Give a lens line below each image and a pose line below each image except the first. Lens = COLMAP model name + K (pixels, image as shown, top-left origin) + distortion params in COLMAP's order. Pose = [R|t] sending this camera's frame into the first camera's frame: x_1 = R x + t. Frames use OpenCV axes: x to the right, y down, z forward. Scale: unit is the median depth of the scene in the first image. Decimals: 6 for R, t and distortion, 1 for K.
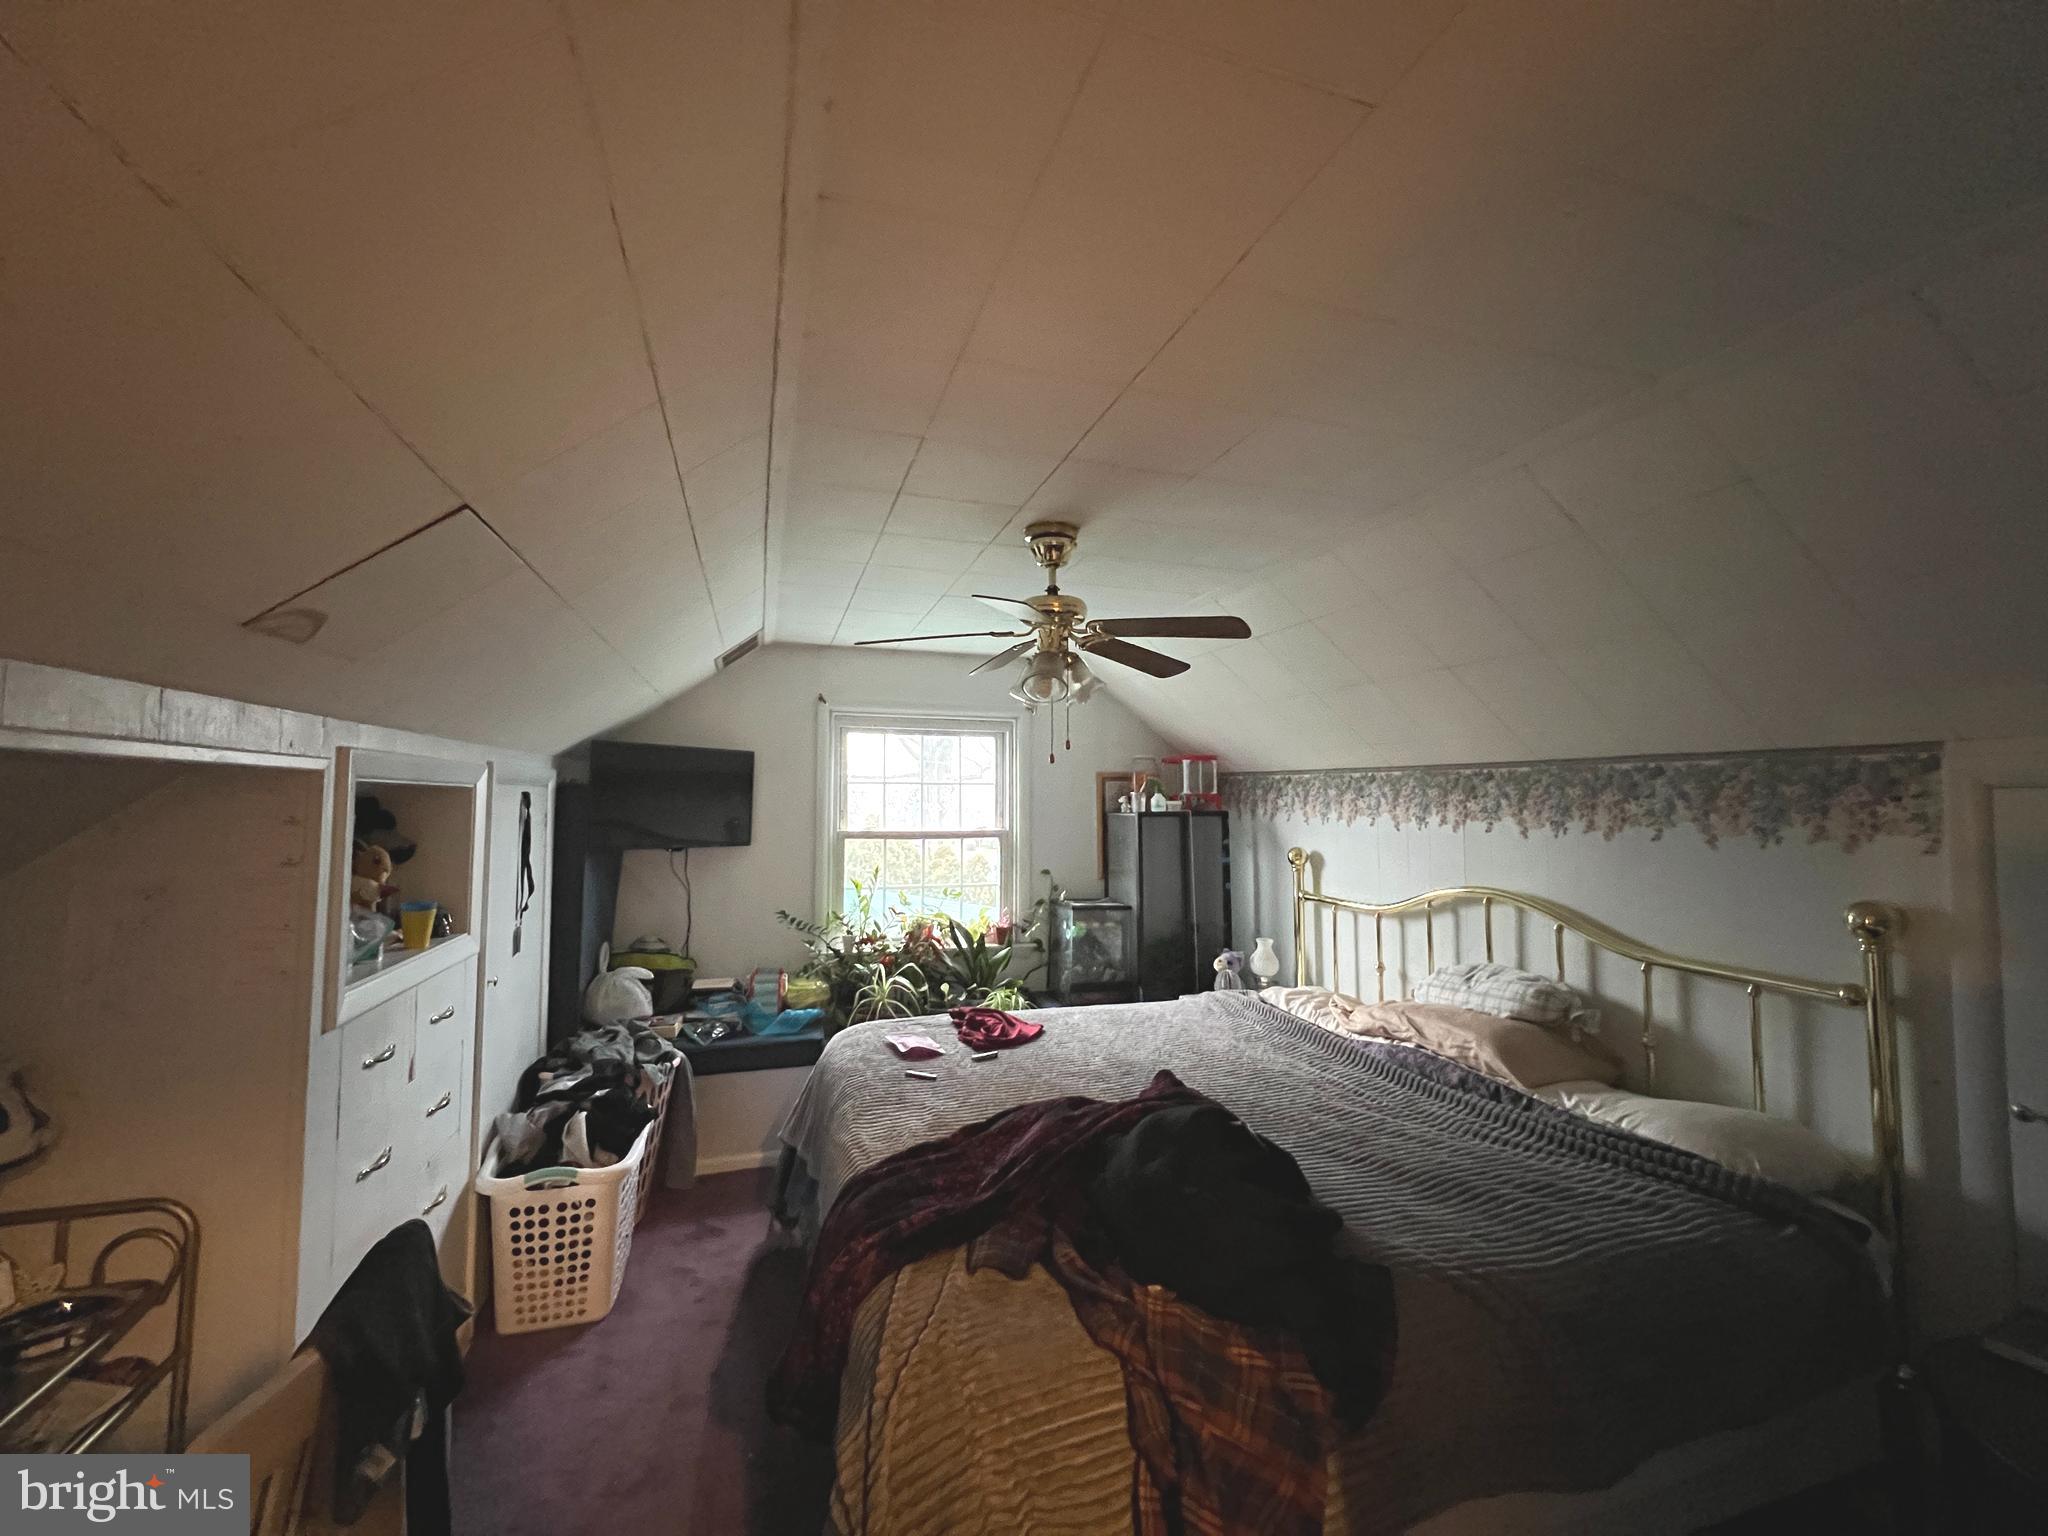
lens RADIAL K [[809.1, 0, 1024.0], [0, 809.1, 768.0], [0, 0, 1]] dist [-0.002032, -0.000703]
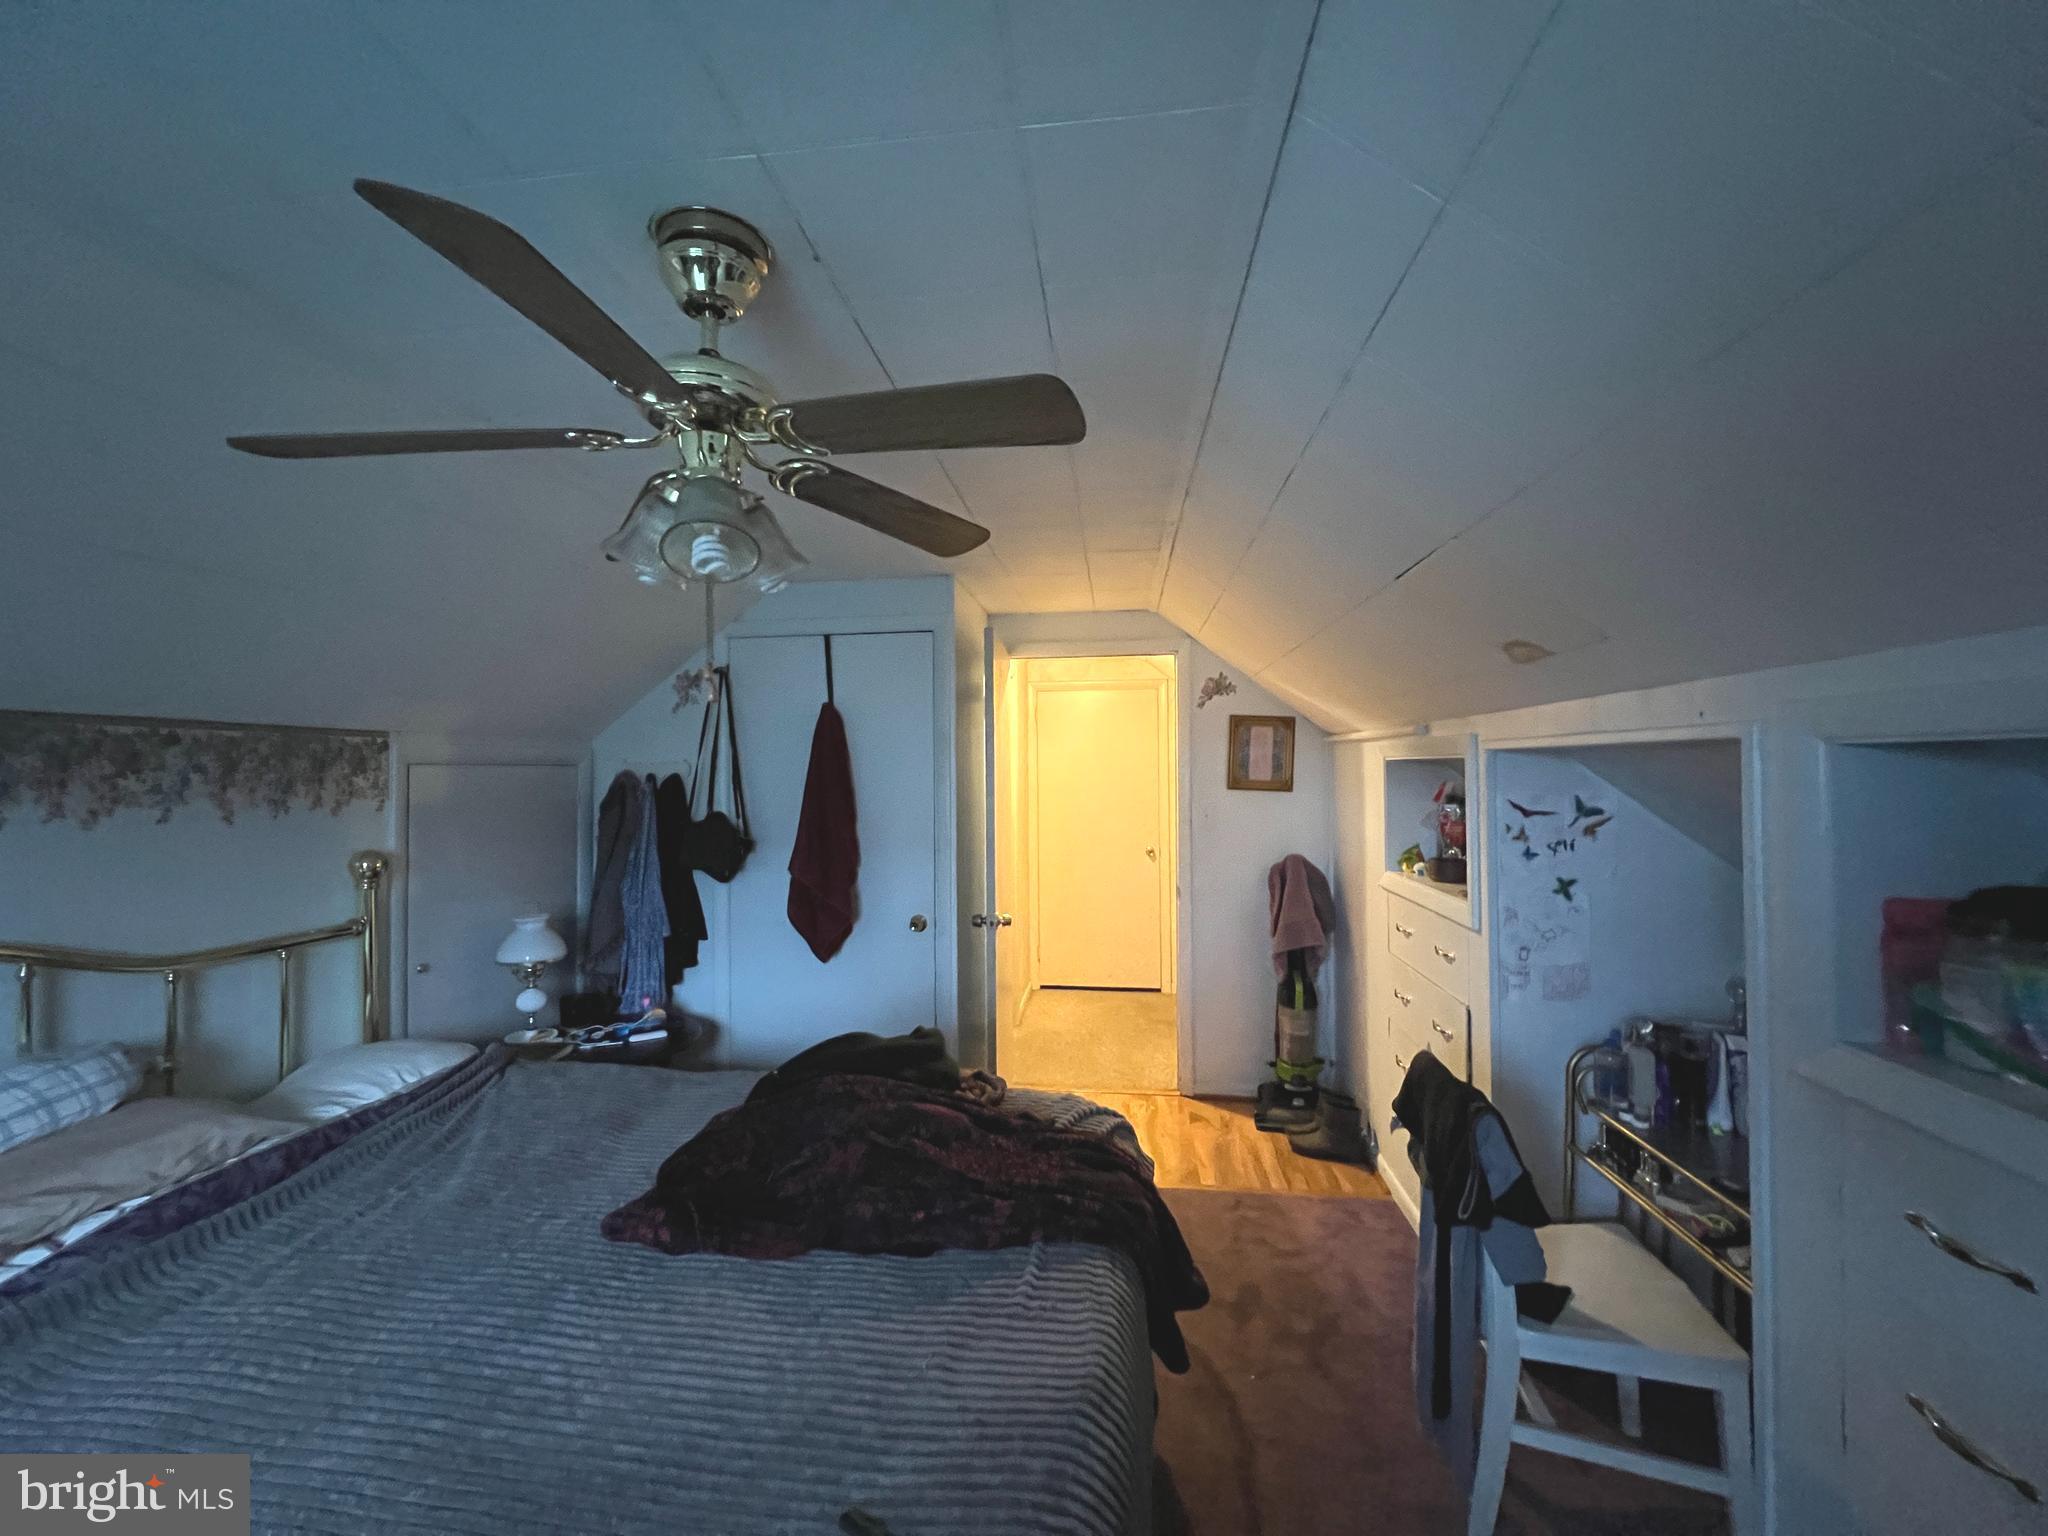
lens RADIAL K [[809.1, 0, 1024.0], [0, 809.1, 768.0], [0, 0, 1]] dist [-0.002032, -0.000703]
pose [[-0.901587, -0.001869, 0.432594, -0.376375], [-0.018773, 0.999218, -0.034810, 0.047002], [-0.432190, -0.039505, -0.900917, 1.397441]]
